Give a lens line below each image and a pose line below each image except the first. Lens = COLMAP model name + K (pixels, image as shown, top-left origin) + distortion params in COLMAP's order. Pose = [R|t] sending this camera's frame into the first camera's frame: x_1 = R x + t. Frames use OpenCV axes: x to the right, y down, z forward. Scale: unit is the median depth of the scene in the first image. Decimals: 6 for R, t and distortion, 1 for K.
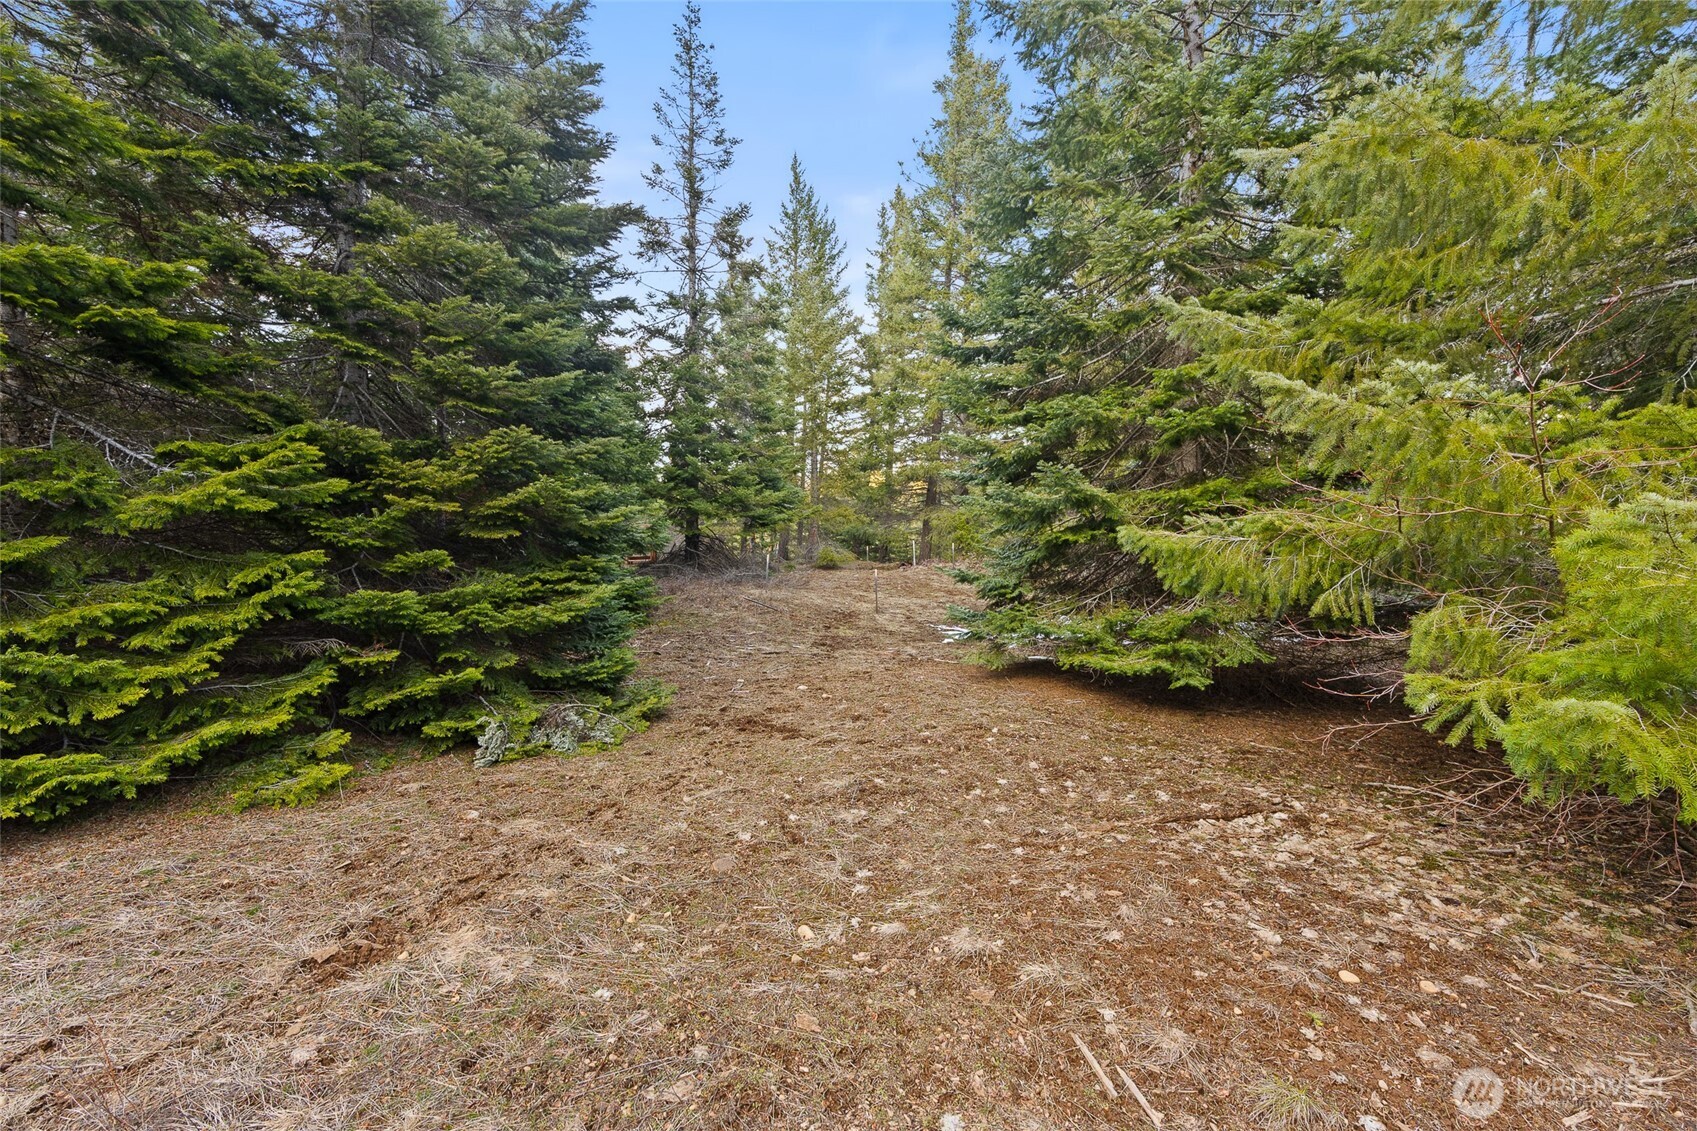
lens RADIAL K [[787.6, 0, 848.5], [0, 787.6, 565.5], [0, 0, 1]] dist [0.000027, 0.000176]
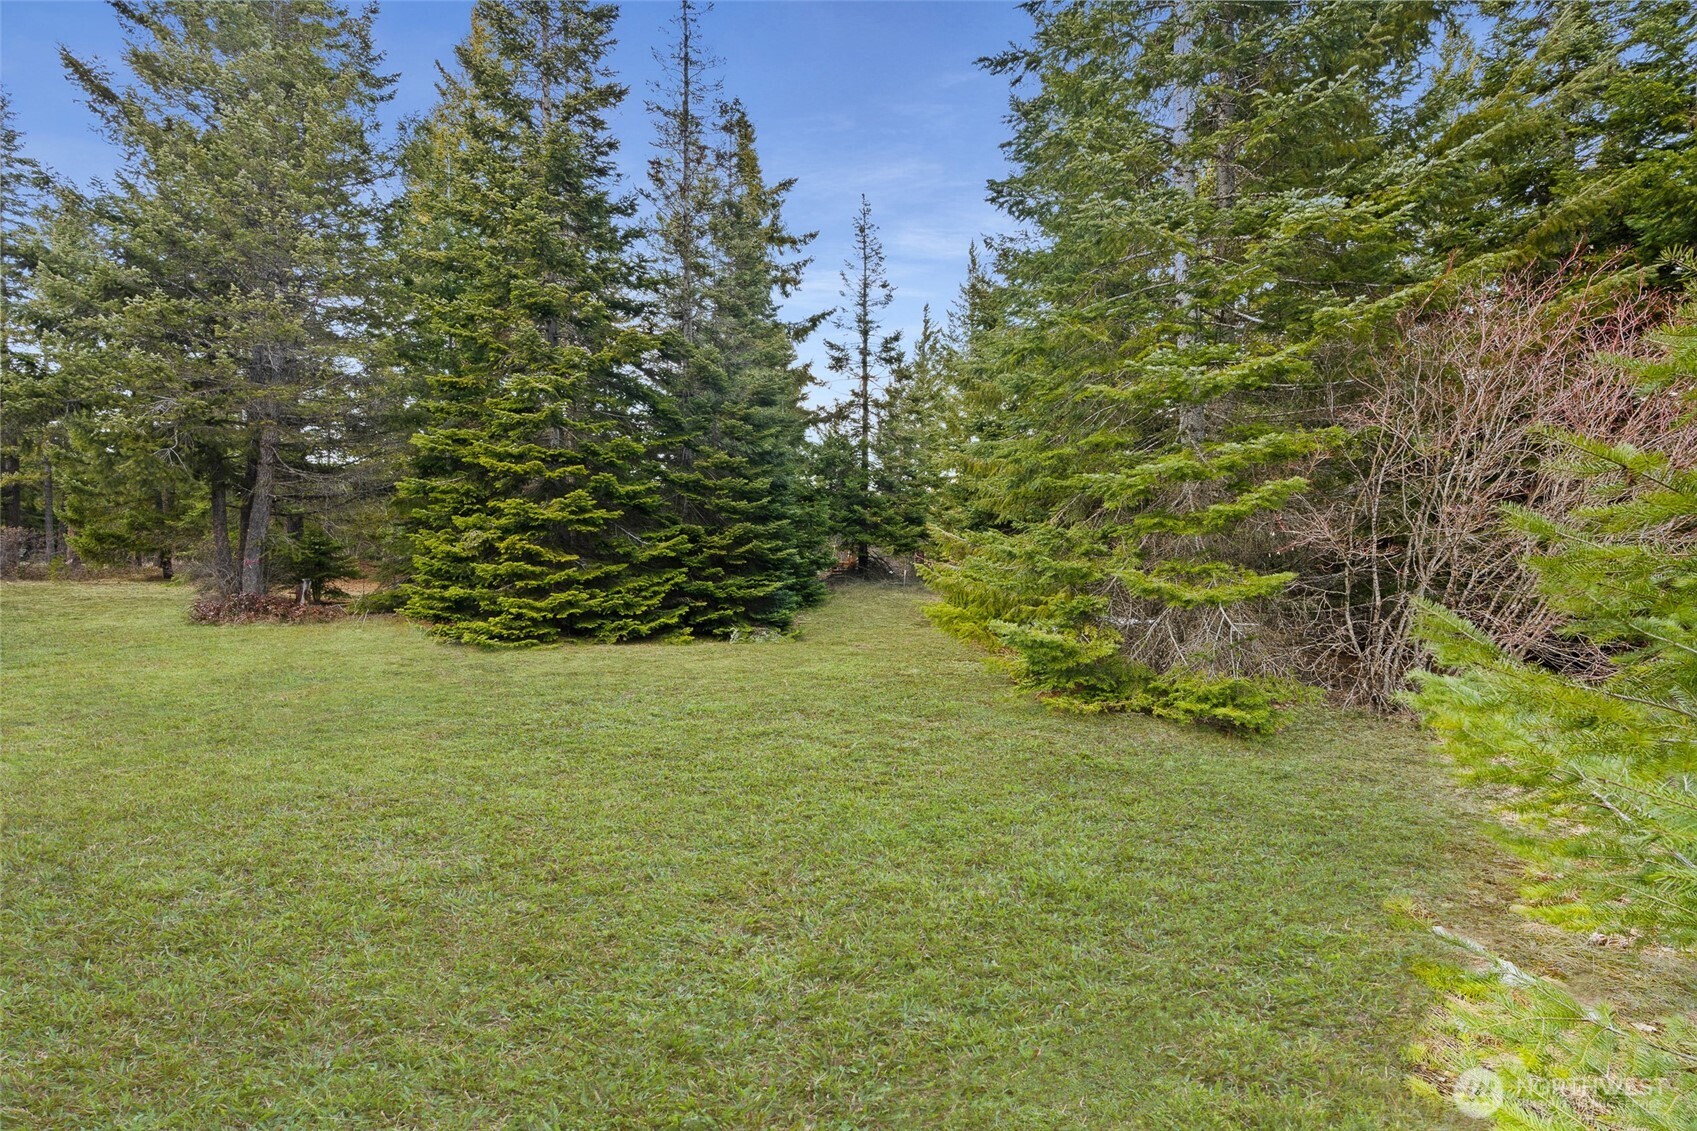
lens RADIAL K [[866.8, 0, 848.5], [0, 866.8, 565.5], [0, 0, 1]] dist [0.000068, 0.000153]
pose [[0.956795, 0.008988, -0.290624, 0.785267], [-0.014596, 0.999747, -0.017134, 0.016864], [0.290396, 0.020636, 0.956684, -1.748255]]
